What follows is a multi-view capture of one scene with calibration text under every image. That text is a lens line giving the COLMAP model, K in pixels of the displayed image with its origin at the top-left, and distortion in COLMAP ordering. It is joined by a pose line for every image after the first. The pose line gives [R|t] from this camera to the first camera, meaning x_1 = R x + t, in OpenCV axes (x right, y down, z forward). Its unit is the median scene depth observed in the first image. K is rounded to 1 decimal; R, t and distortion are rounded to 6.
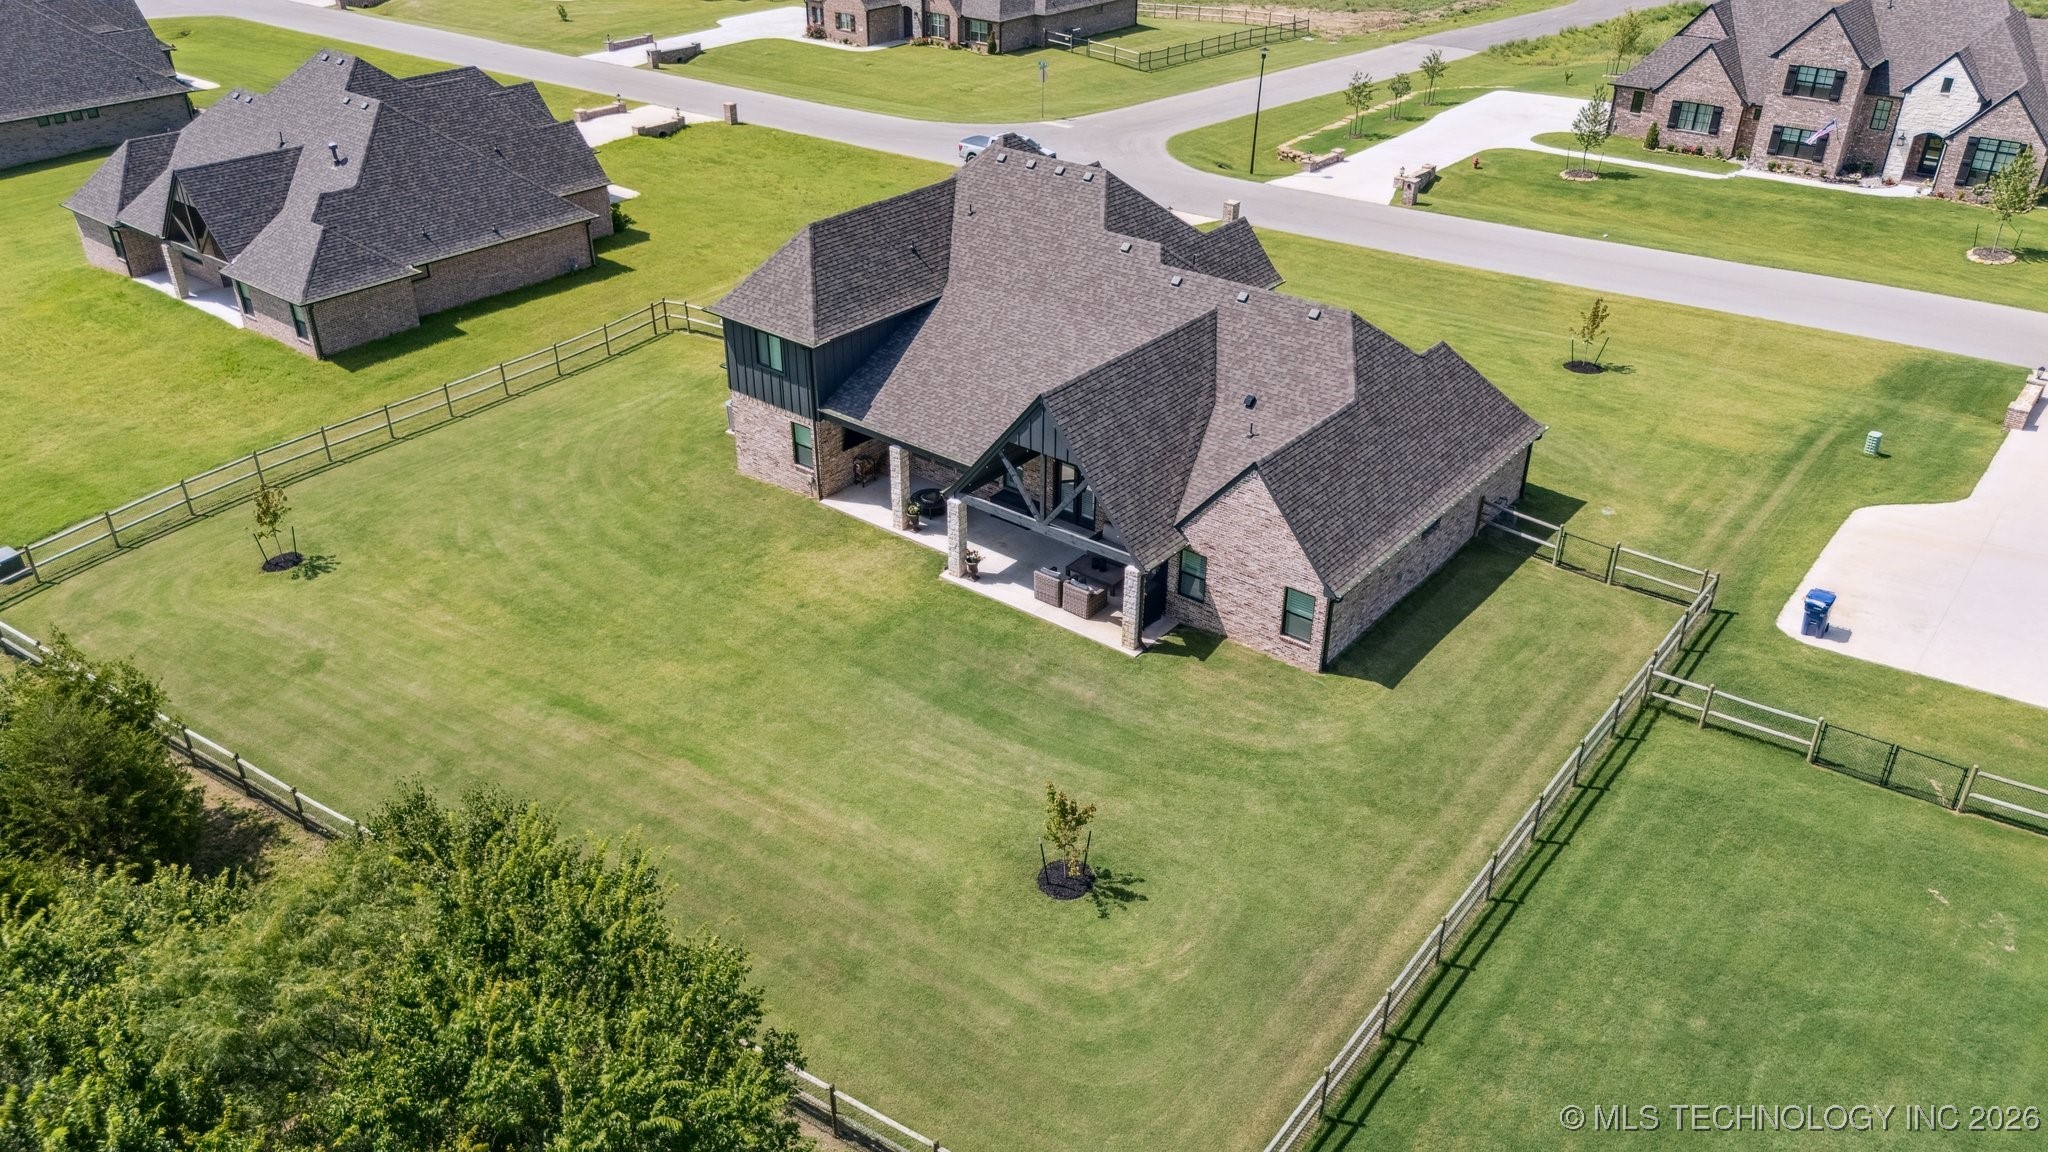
lens RADIAL K [[1496.6, 0, 1019.1], [0, 1496.6, 564.9], [0, 0, 1]] dist [0.099514, -0.105932]
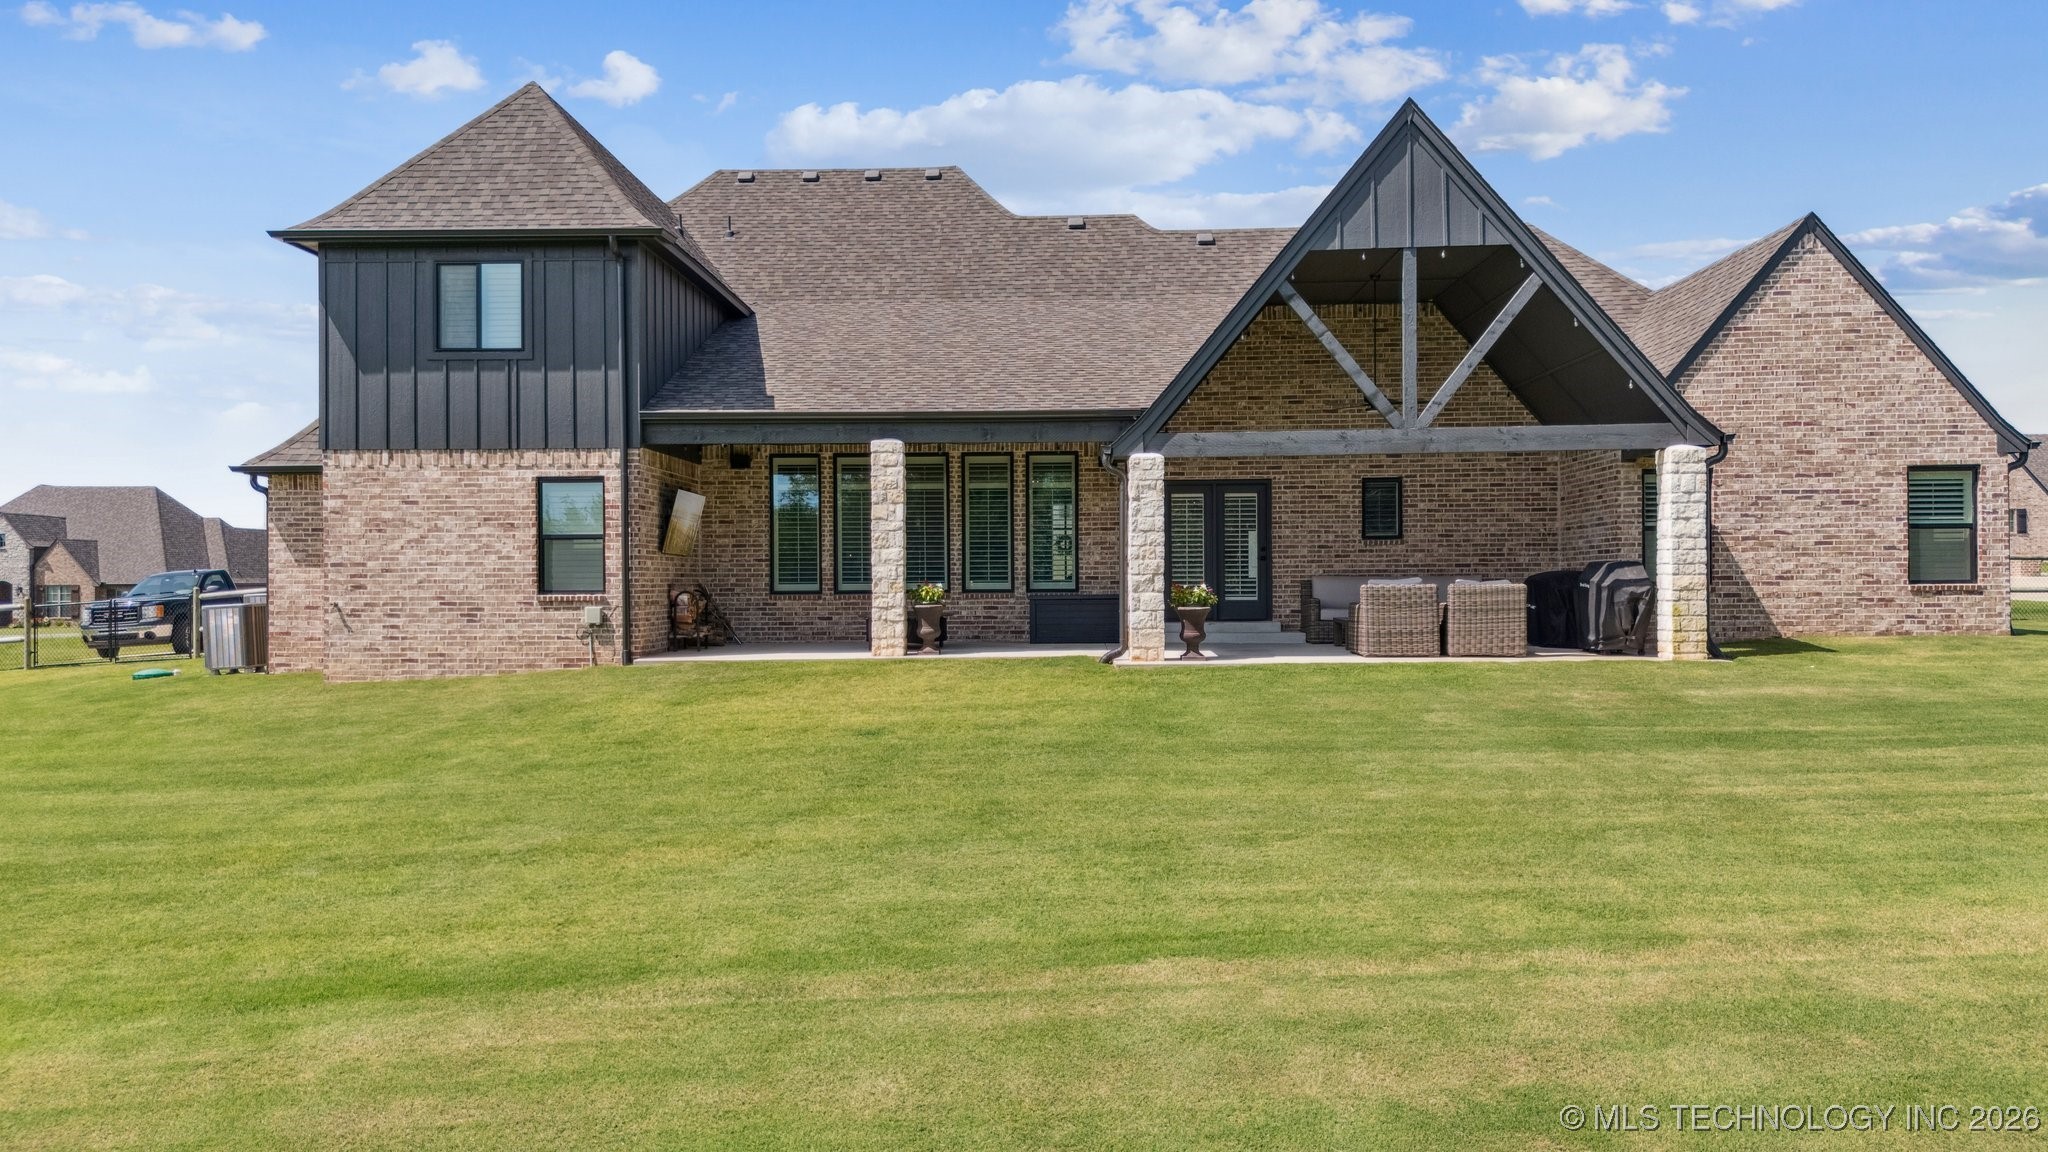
lens RADIAL K [[1496.6, 0, 1019.1], [0, 1496.6, 564.9], [0, 0, 1]] dist [0.099514, -0.105932]
pose [[0.808482, -0.007998, 0.588466, -0.276298], [0.302666, 0.863192, -0.404096, 0.122767], [-0.504727, 0.504813, 0.700296, 0.641347]]
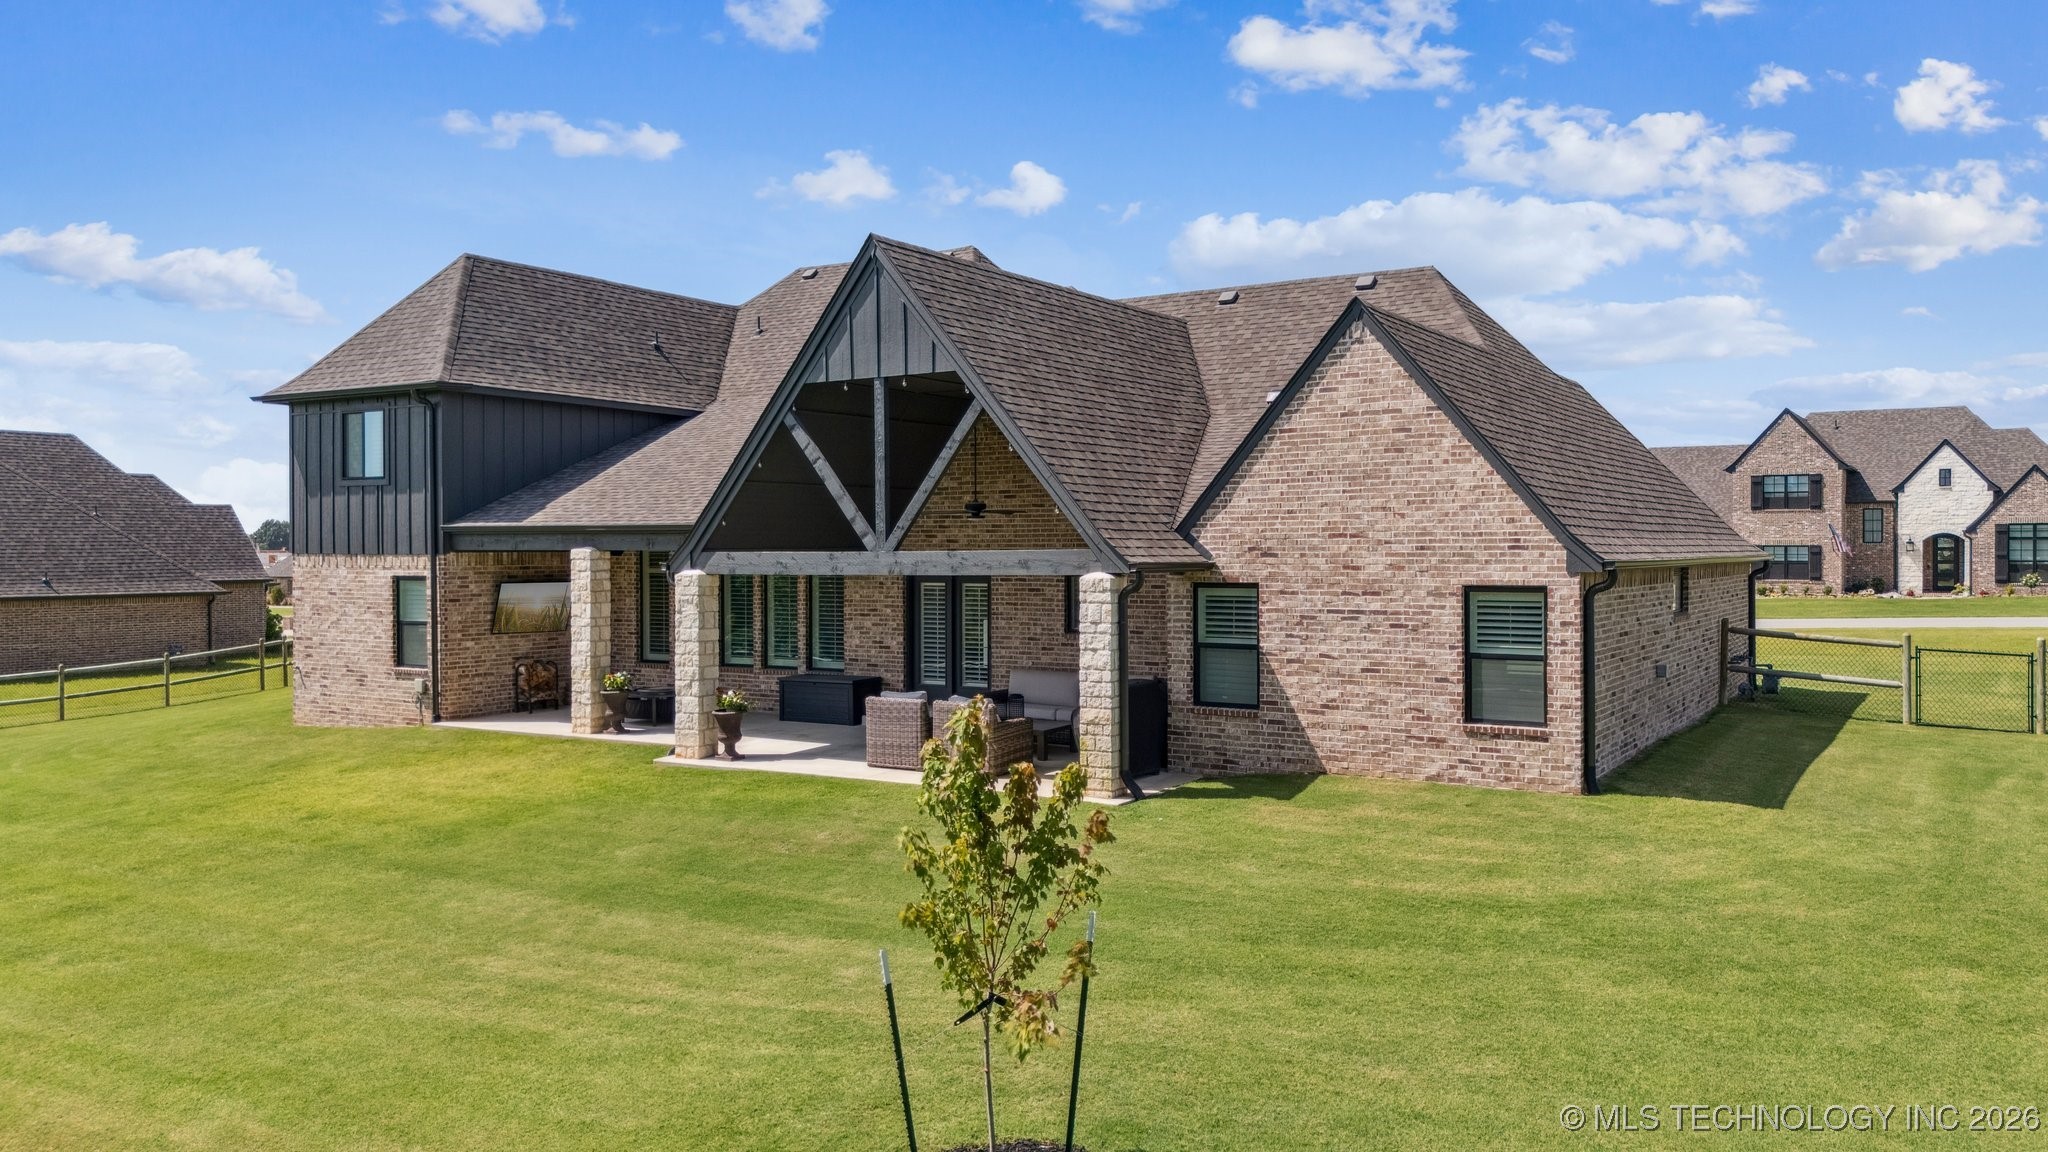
lens RADIAL K [[1496.6, 0, 1019.1], [0, 1496.6, 564.9], [0, 0, 1]] dist [0.099514, -0.105932]
pose [[0.994181, -0.011313, 0.107123, 0.006908], [0.061872, 0.874028, -0.481919, 0.161405], [-0.088176, 0.485743, 0.869643, 0.505512]]
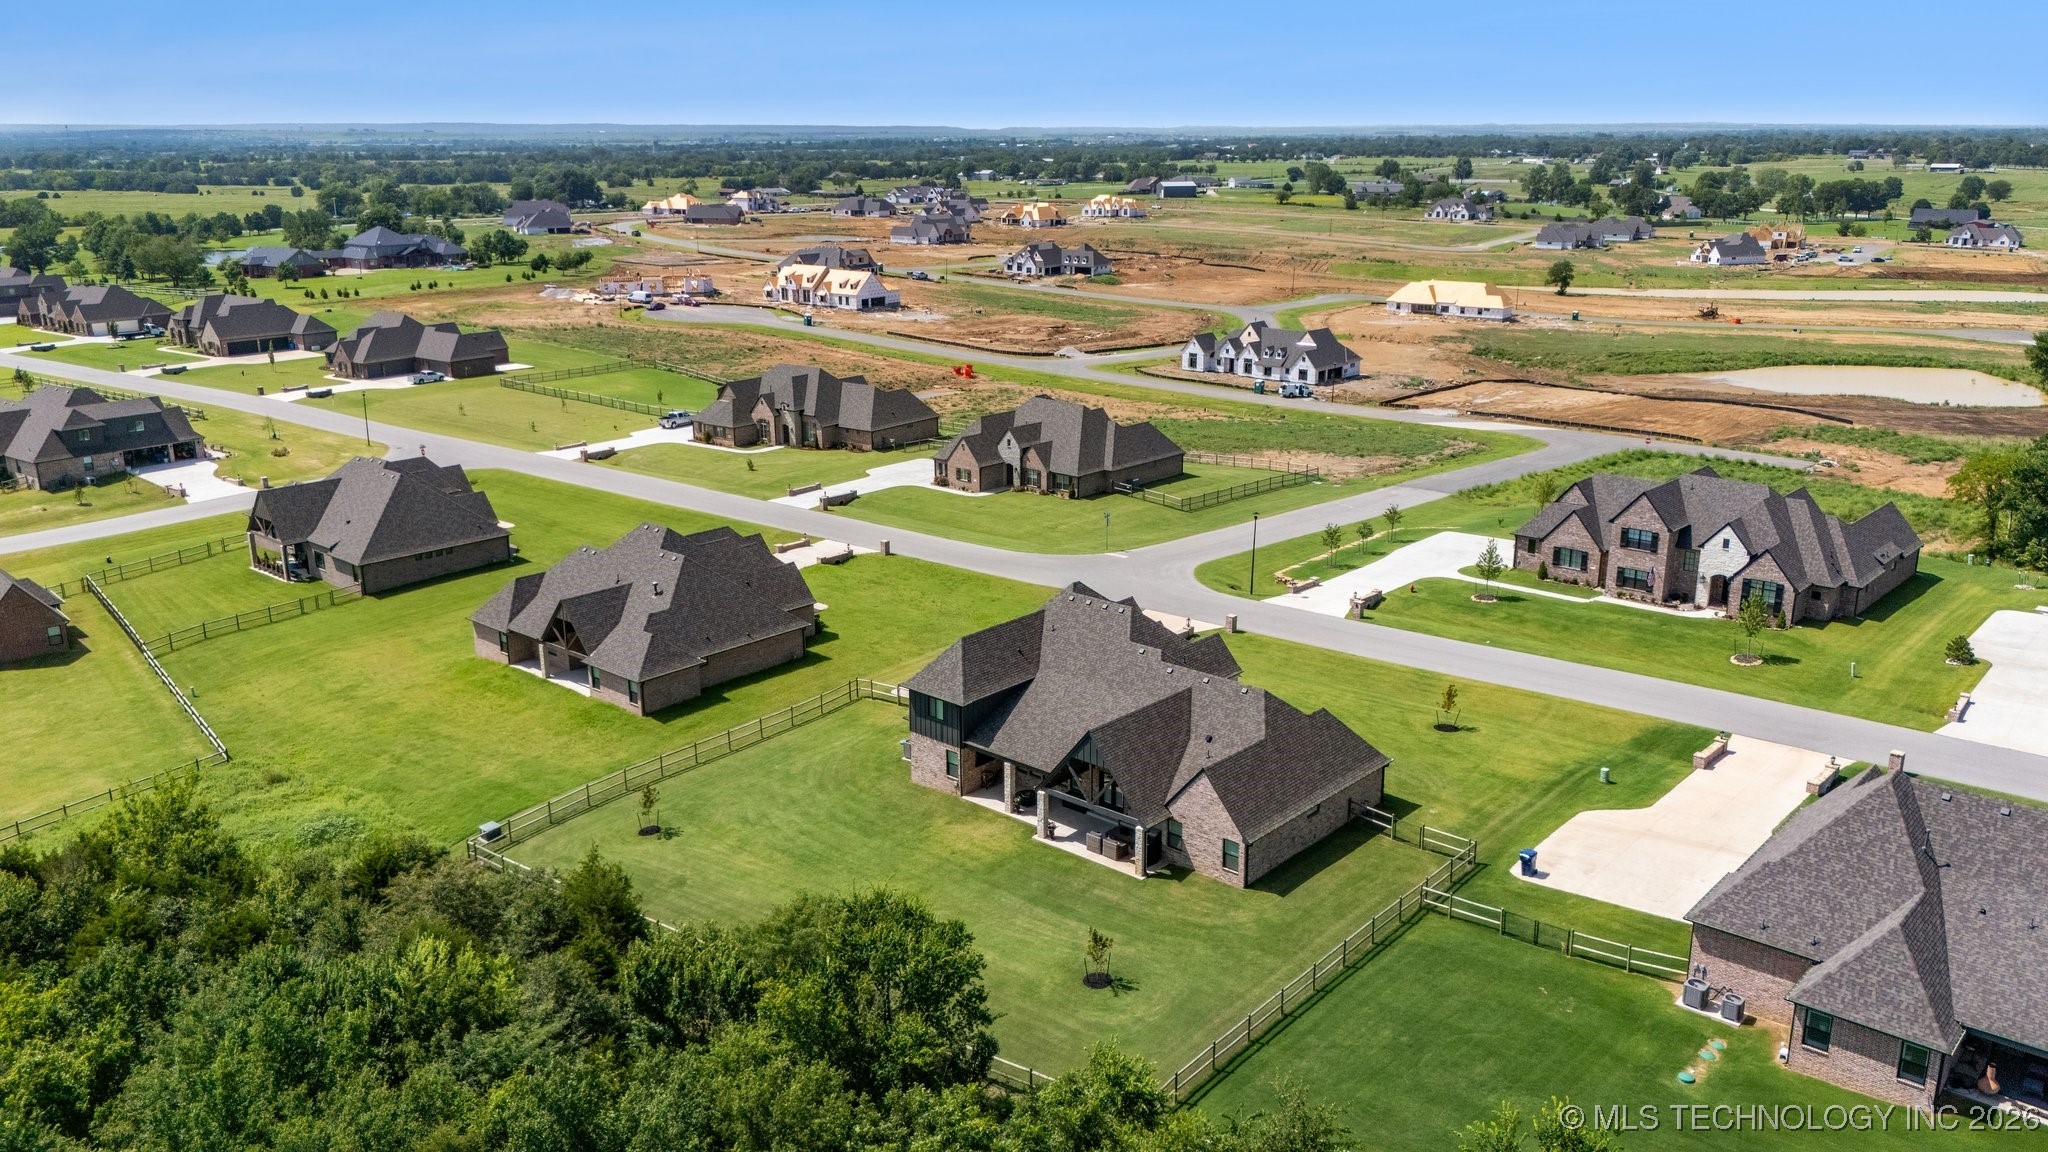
lens RADIAL K [[1545.6, 0, 1024.0], [0, 1545.6, 576.0], [0, 0, 1]] dist [0.111529, -0.222285]
pose [[0.998615, 0.004762, -0.052392, 0.026446], [-0.017002, 0.971666, -0.235746, 0.120698], [0.049785, 0.236310, 0.970401, -0.718991]]
